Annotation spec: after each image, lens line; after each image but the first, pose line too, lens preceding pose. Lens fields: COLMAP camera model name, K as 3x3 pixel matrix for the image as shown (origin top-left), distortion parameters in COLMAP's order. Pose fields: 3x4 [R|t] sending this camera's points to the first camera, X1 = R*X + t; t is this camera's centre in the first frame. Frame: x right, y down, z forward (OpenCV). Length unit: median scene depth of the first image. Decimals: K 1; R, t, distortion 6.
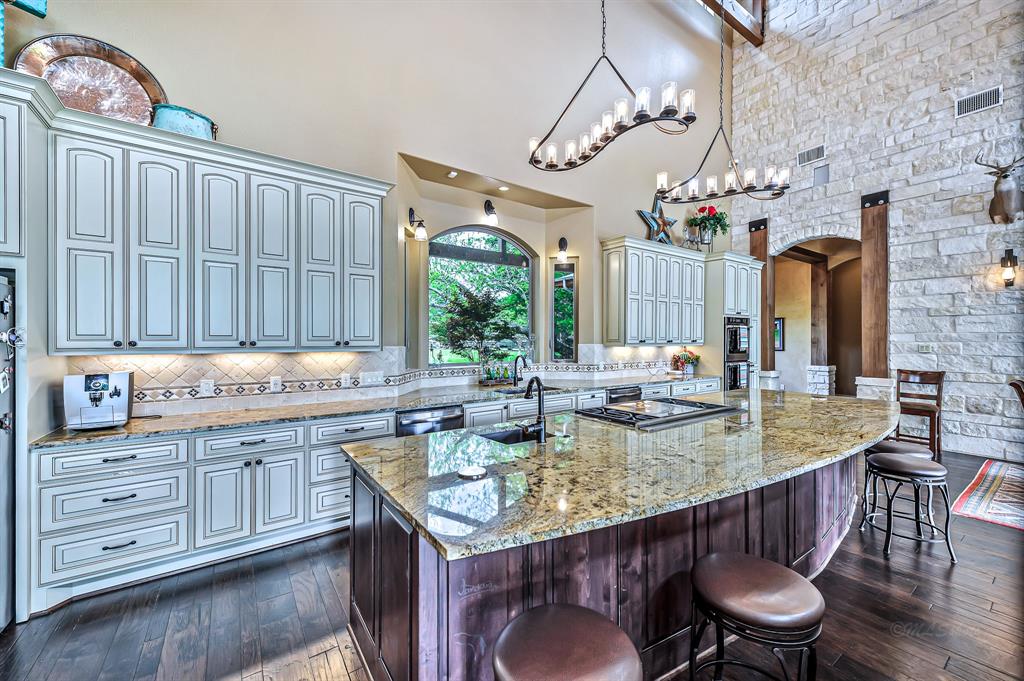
lens RADIAL K [[402.2, 0, 517.5], [0, 402.2, 340.8], [0, 0, 1]] dist [0.010612, -0.002823]
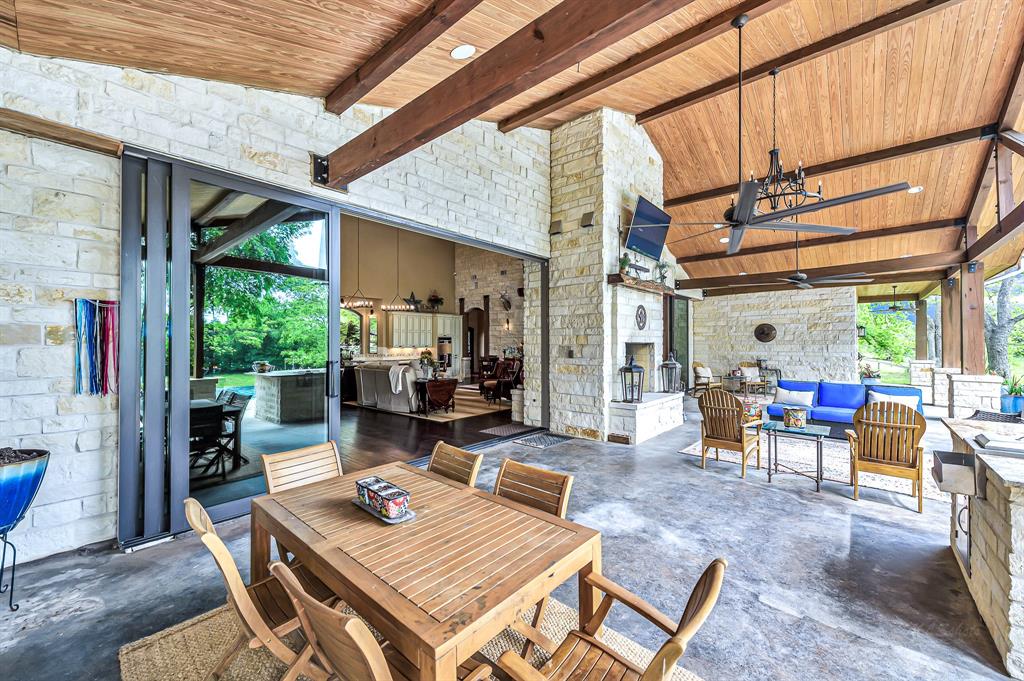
lens RADIAL K [[403.7, 0, 512.9], [0, 403.7, 341.9], [0, 0, 1]] dist [-0.009901, -0.000551]
pose [[0.972420, 0.000072, 0.233238, 0.372852], [0.002080, 0.999957, -0.008984, -0.001557], [-0.233229, 0.009222, 0.972378, -1.788353]]
